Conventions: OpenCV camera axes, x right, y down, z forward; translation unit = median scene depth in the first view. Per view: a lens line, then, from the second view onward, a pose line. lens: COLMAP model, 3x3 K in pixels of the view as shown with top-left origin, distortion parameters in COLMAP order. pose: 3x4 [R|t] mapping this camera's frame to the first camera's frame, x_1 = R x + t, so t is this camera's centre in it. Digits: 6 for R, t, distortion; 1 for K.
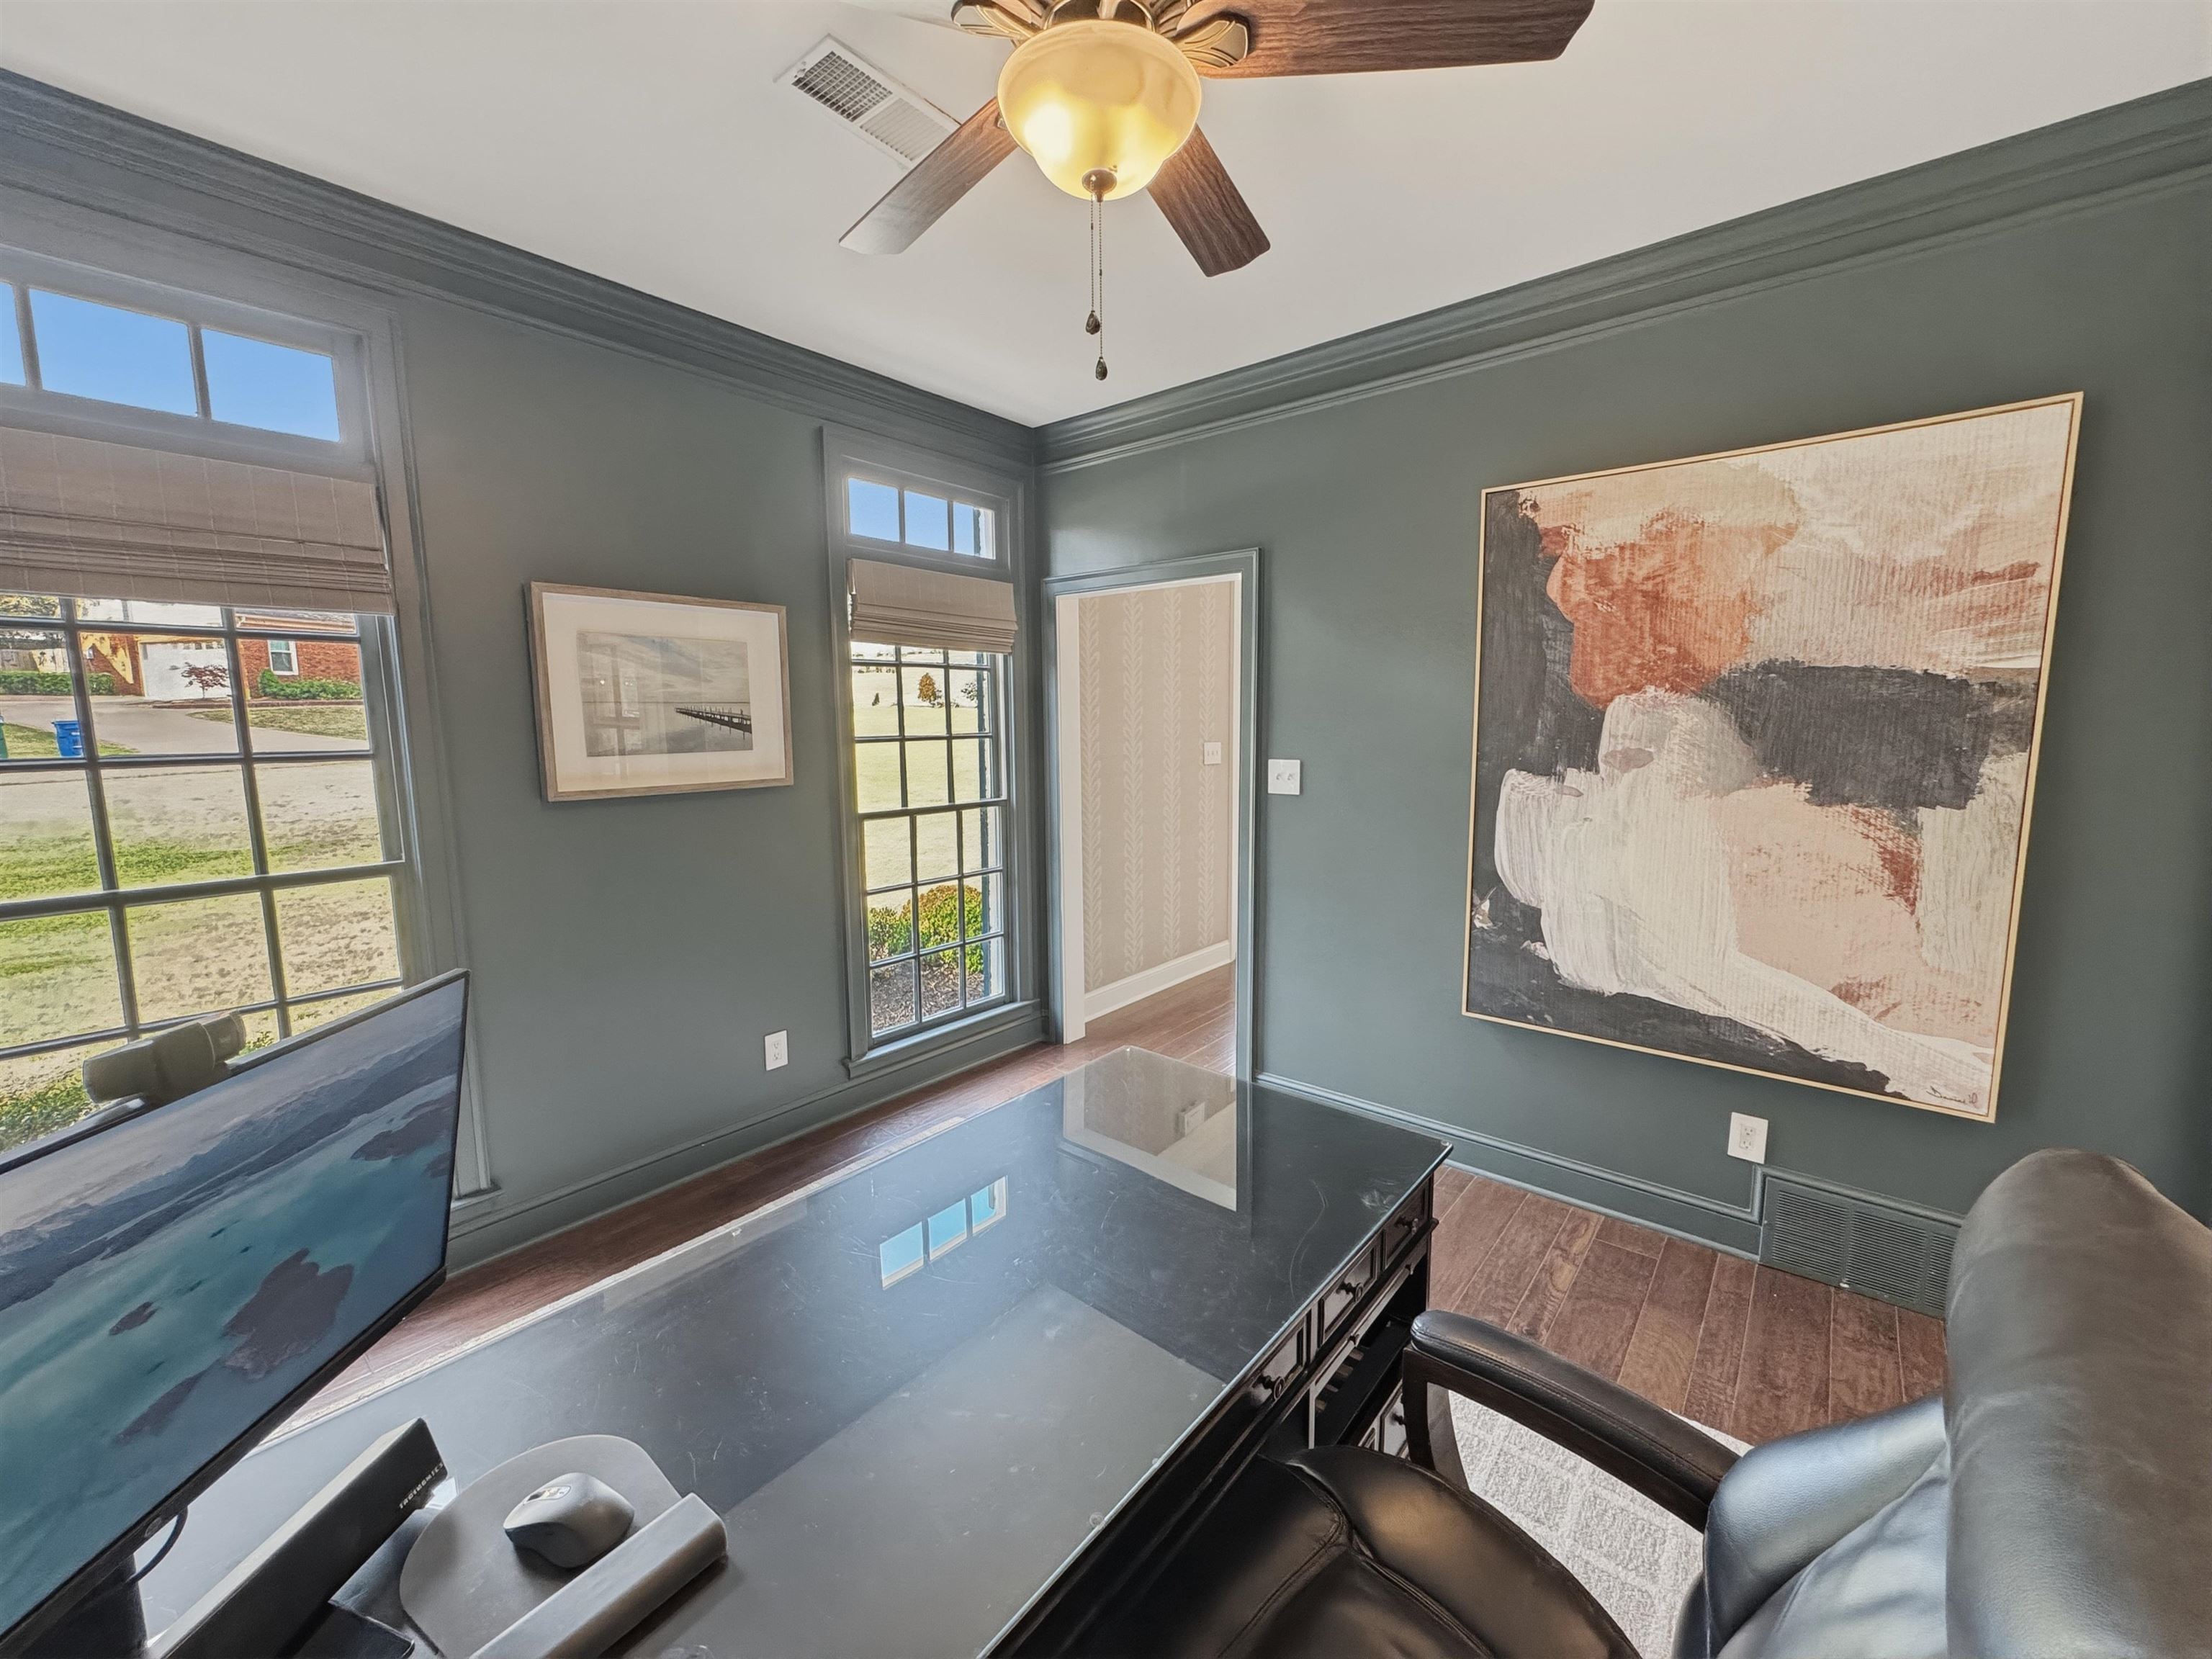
lens RADIAL K [[880.6, 0, 1106.2], [0, 880.6, 826.6], [0, 0, 1]] dist [-0.002368, 0.000434]
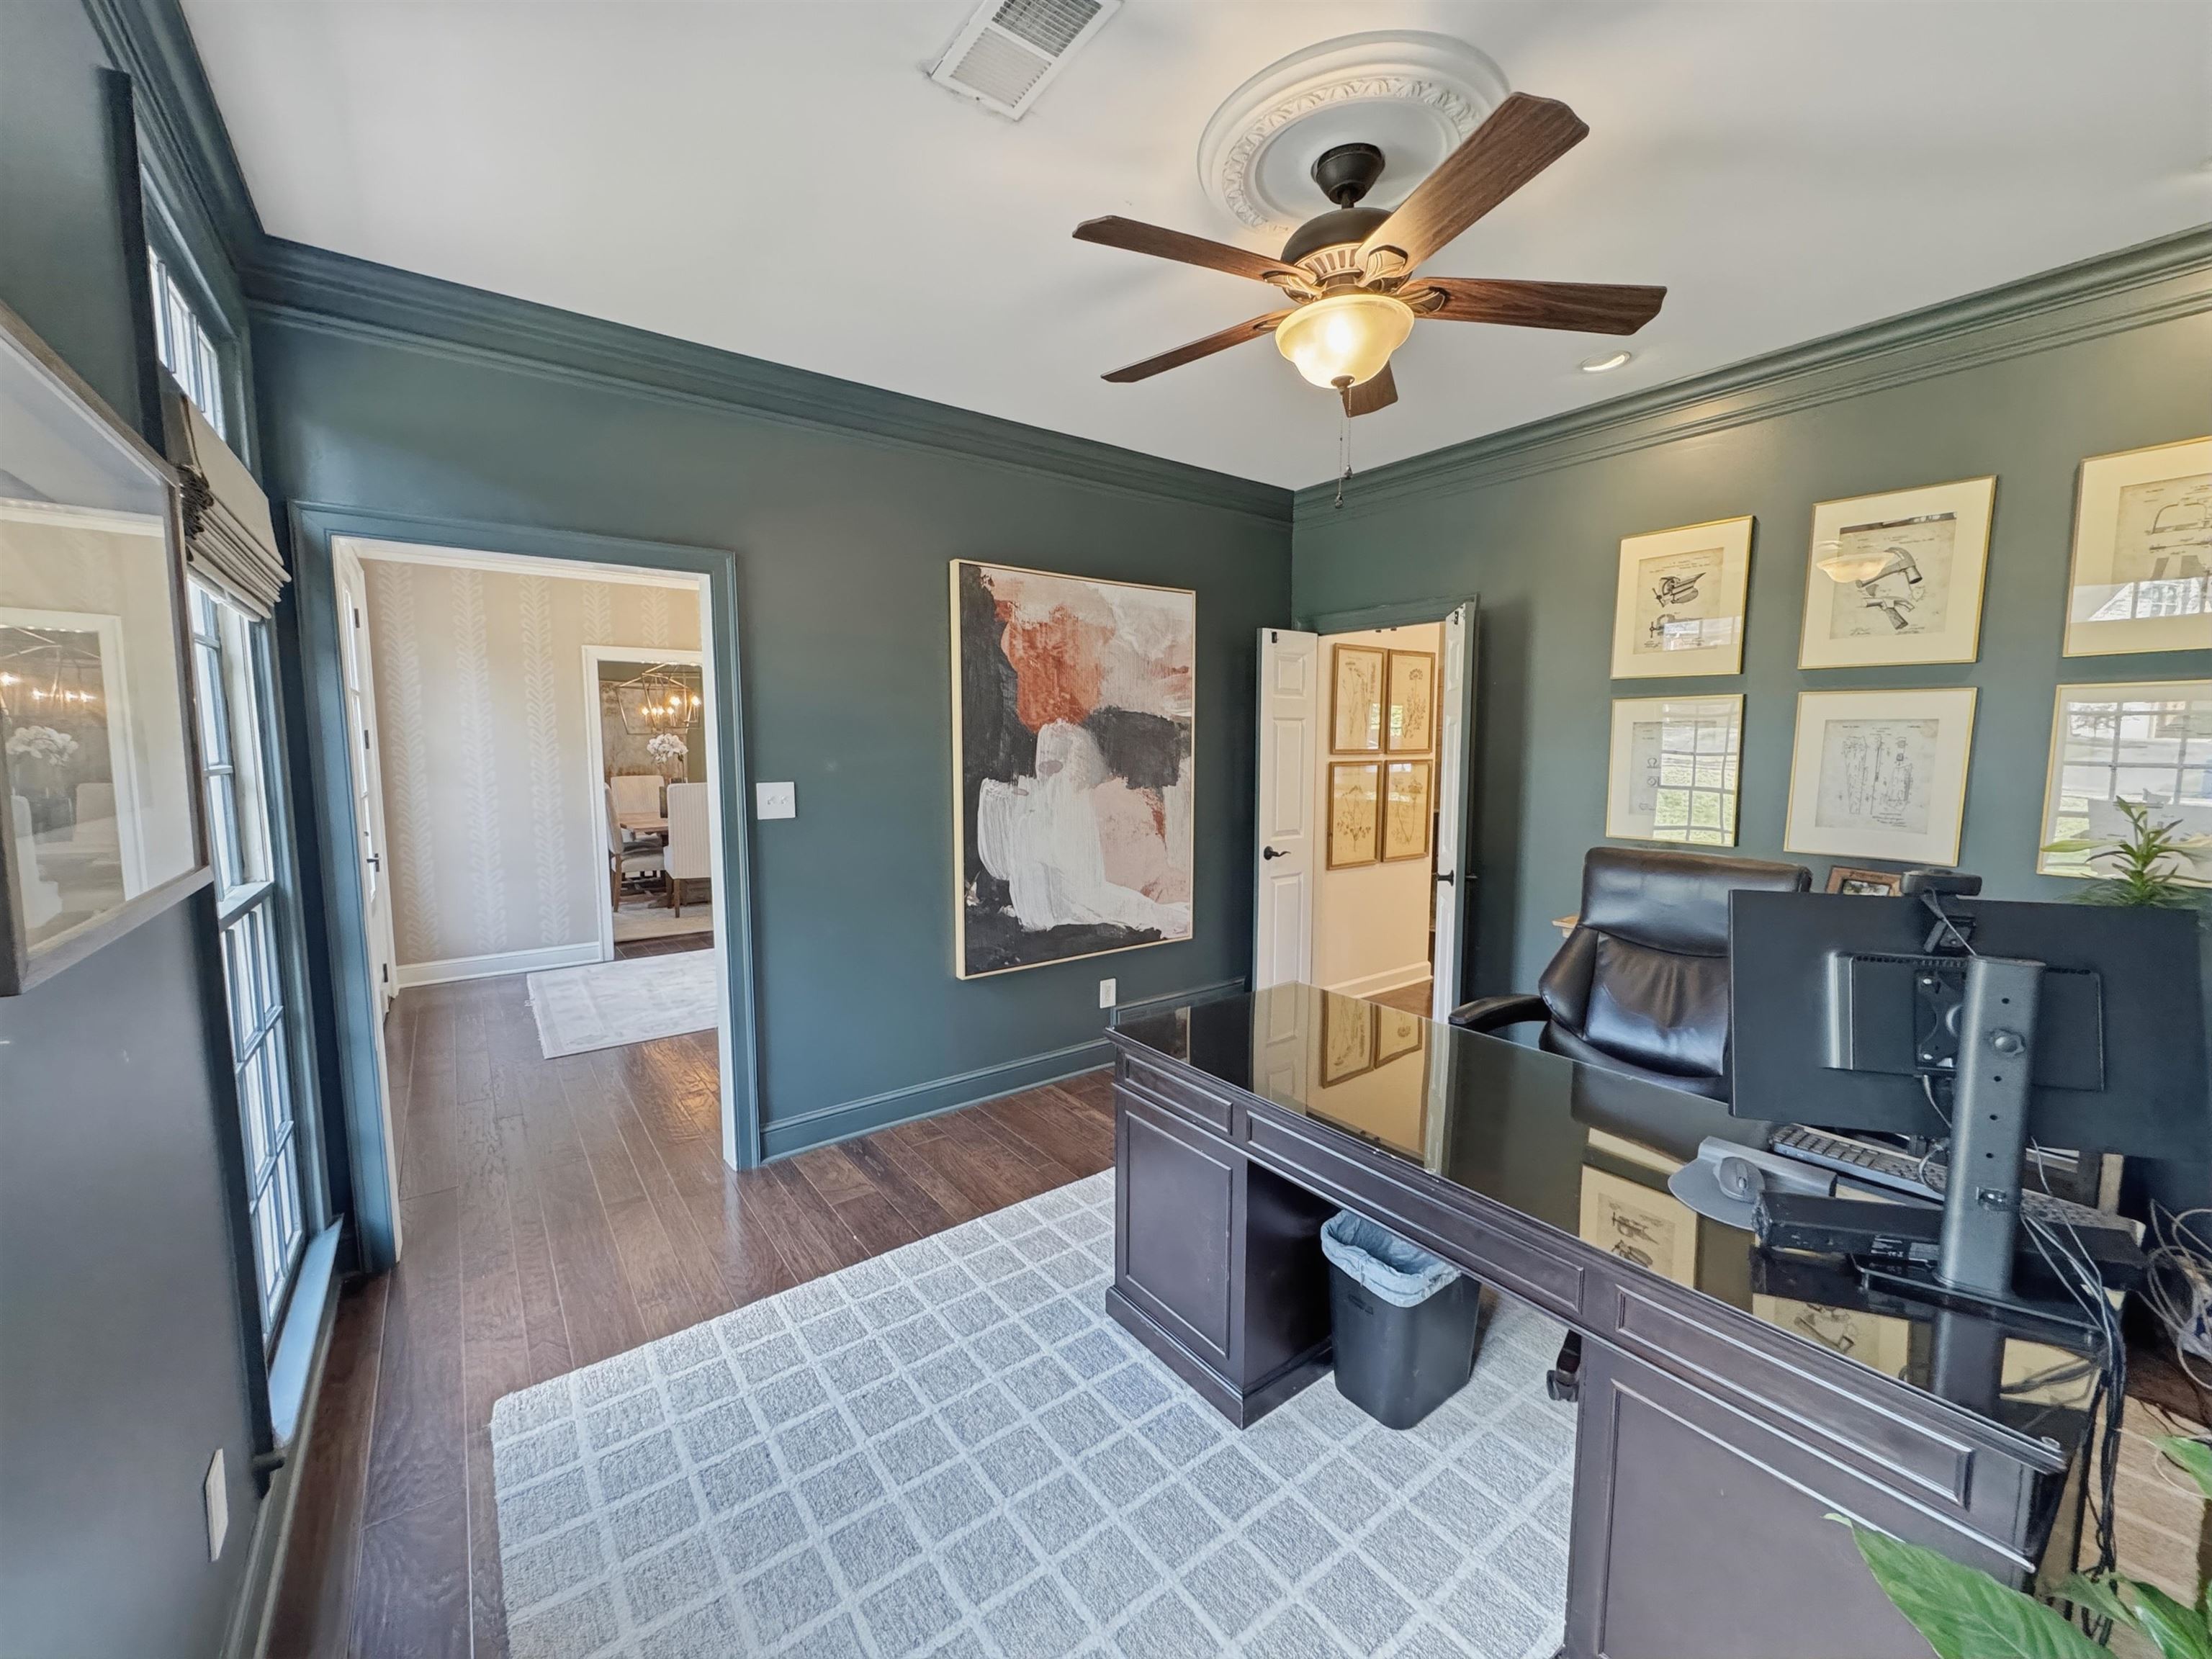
lens RADIAL K [[880.6, 0, 1106.2], [0, 880.6, 826.6], [0, 0, 1]] dist [-0.002368, 0.000434]
pose [[0.233181, -0.087817, 0.968460, -0.849805], [0.120584, 0.990839, 0.060812, -0.058004], [-0.964928, 0.102601, 0.241634, 0.573672]]
